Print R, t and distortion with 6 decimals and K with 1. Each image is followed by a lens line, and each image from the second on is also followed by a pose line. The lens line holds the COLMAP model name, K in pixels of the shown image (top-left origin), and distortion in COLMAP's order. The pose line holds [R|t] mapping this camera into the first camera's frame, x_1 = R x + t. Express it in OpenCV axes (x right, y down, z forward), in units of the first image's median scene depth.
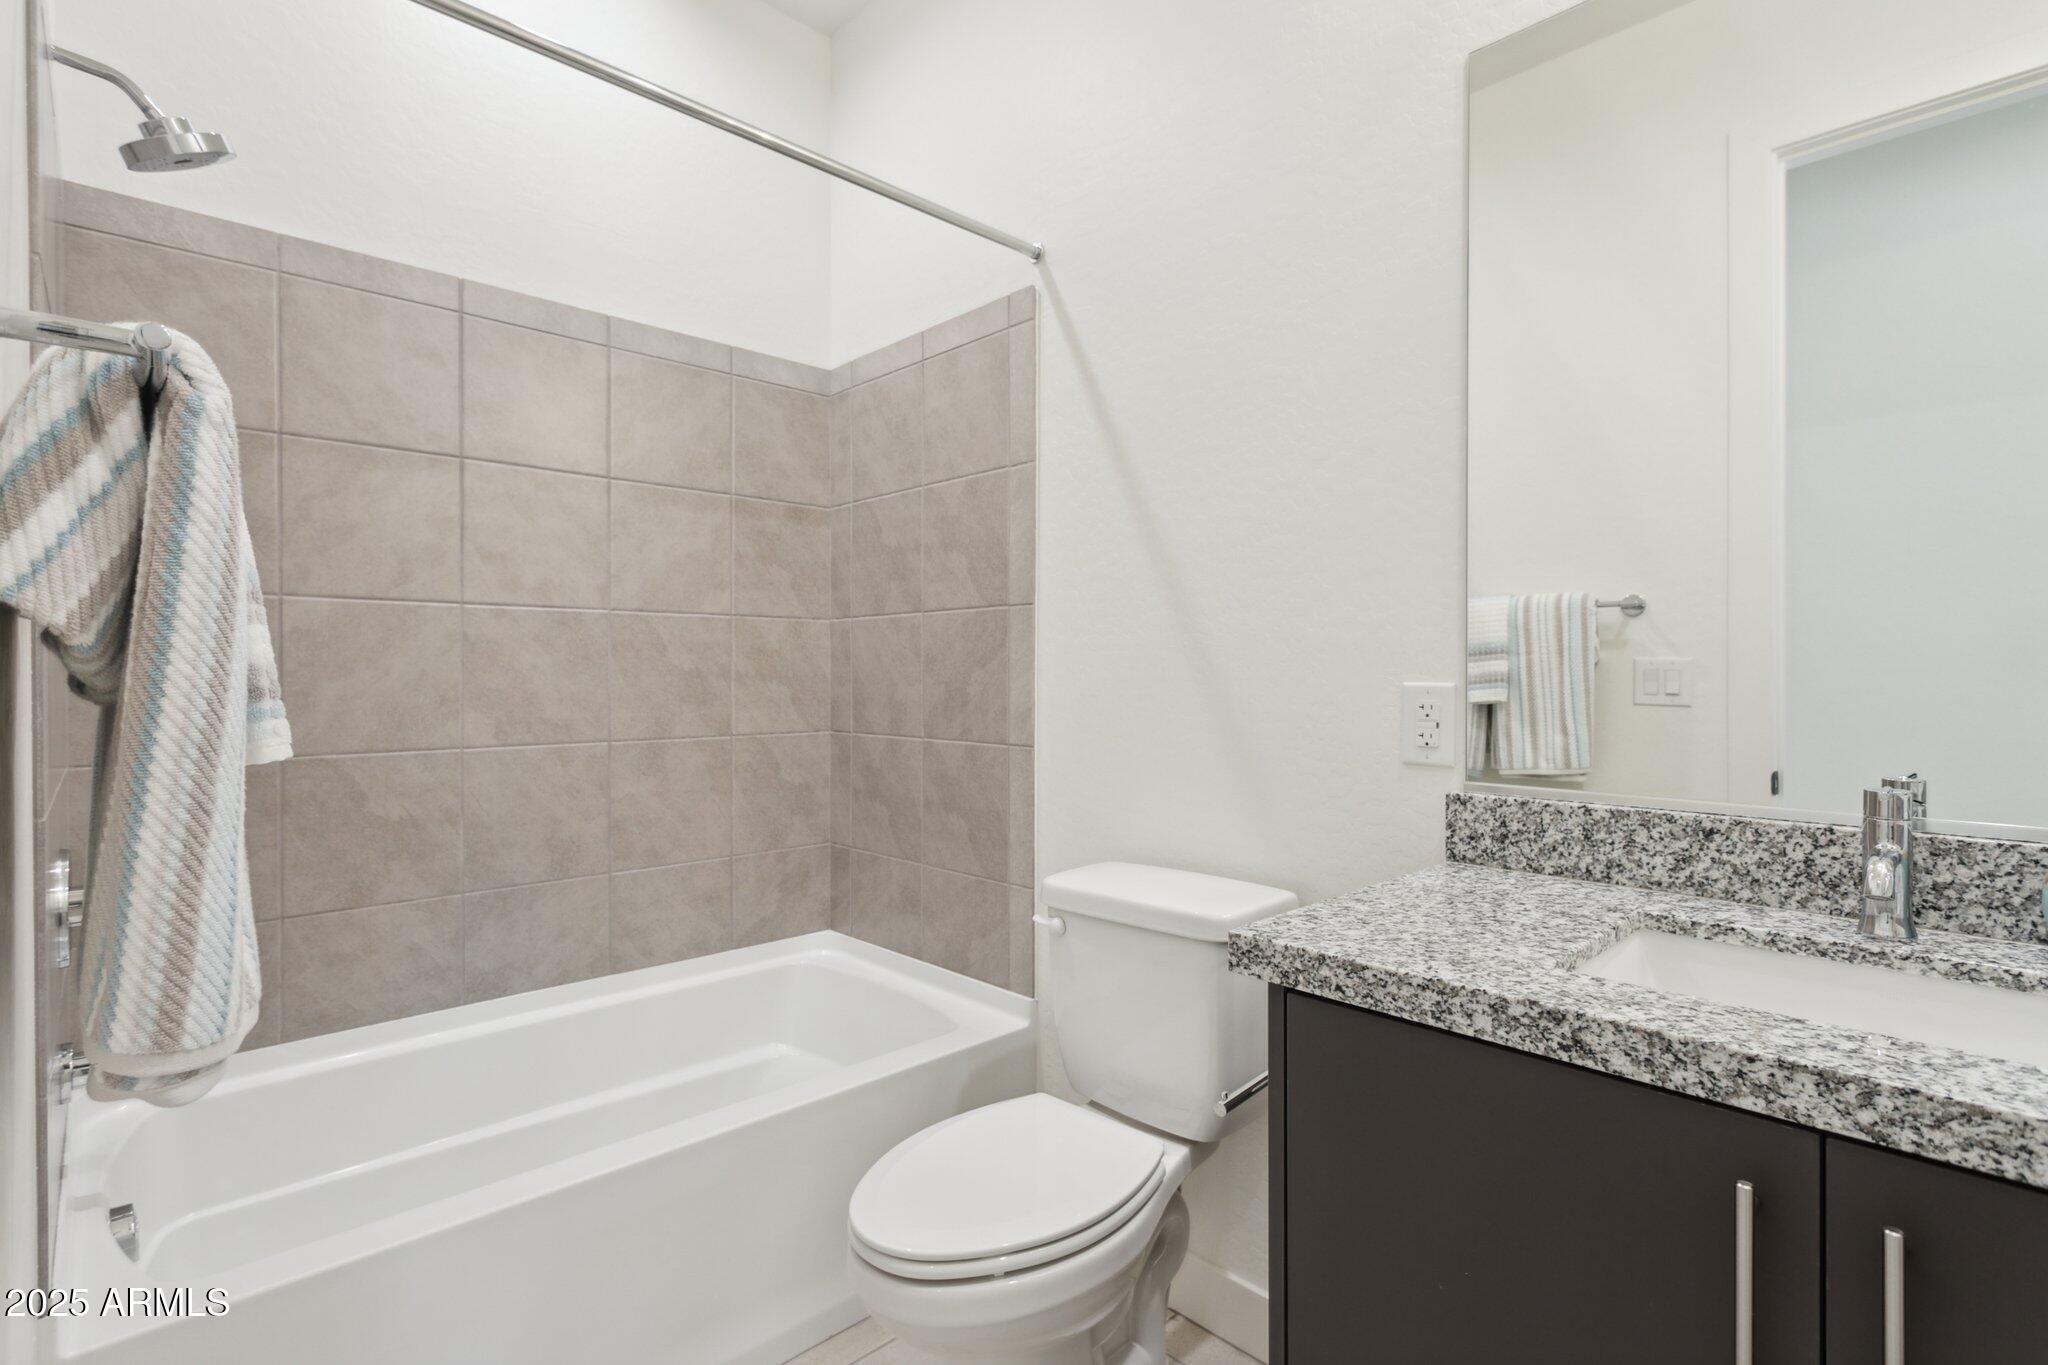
lens RADIAL K [[972.0, 0, 1028.2], [0, 972.0, 674.5], [0, 0, 1]] dist [-0.001524, 0.000726]
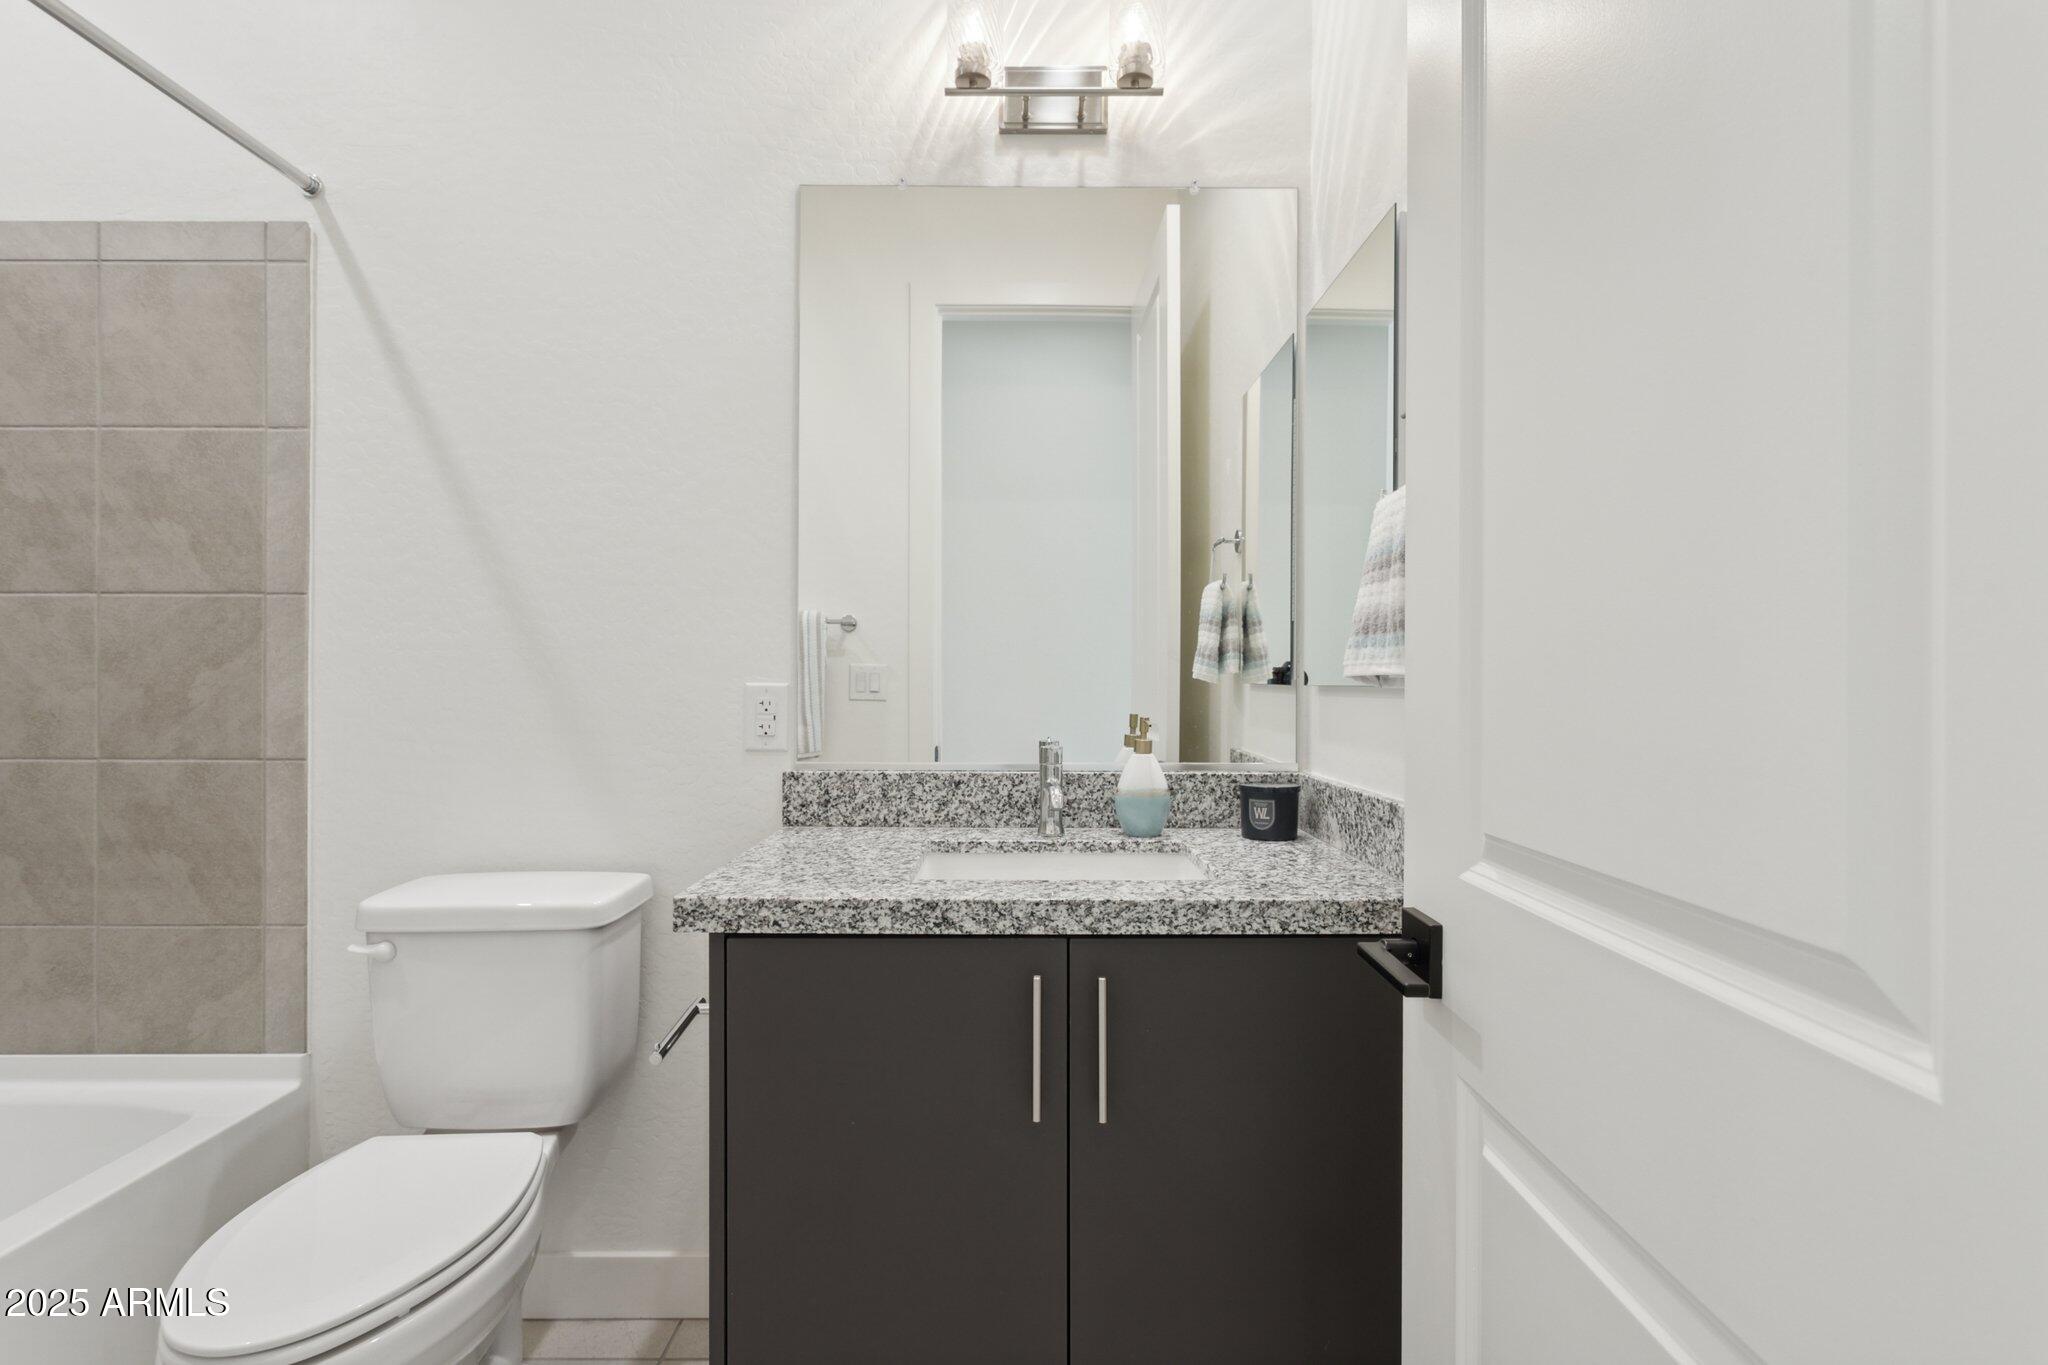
lens RADIAL K [[972.0, 0, 1028.2], [0, 972.0, 674.5], [0, 0, 1]] dist [-0.001524, 0.000726]
pose [[0.674762, 0.003943, 0.738025, -0.299921], [-0.001939, 0.999992, -0.003570, 0.001315], [-0.738033, 0.000978, 0.674764, -0.076216]]
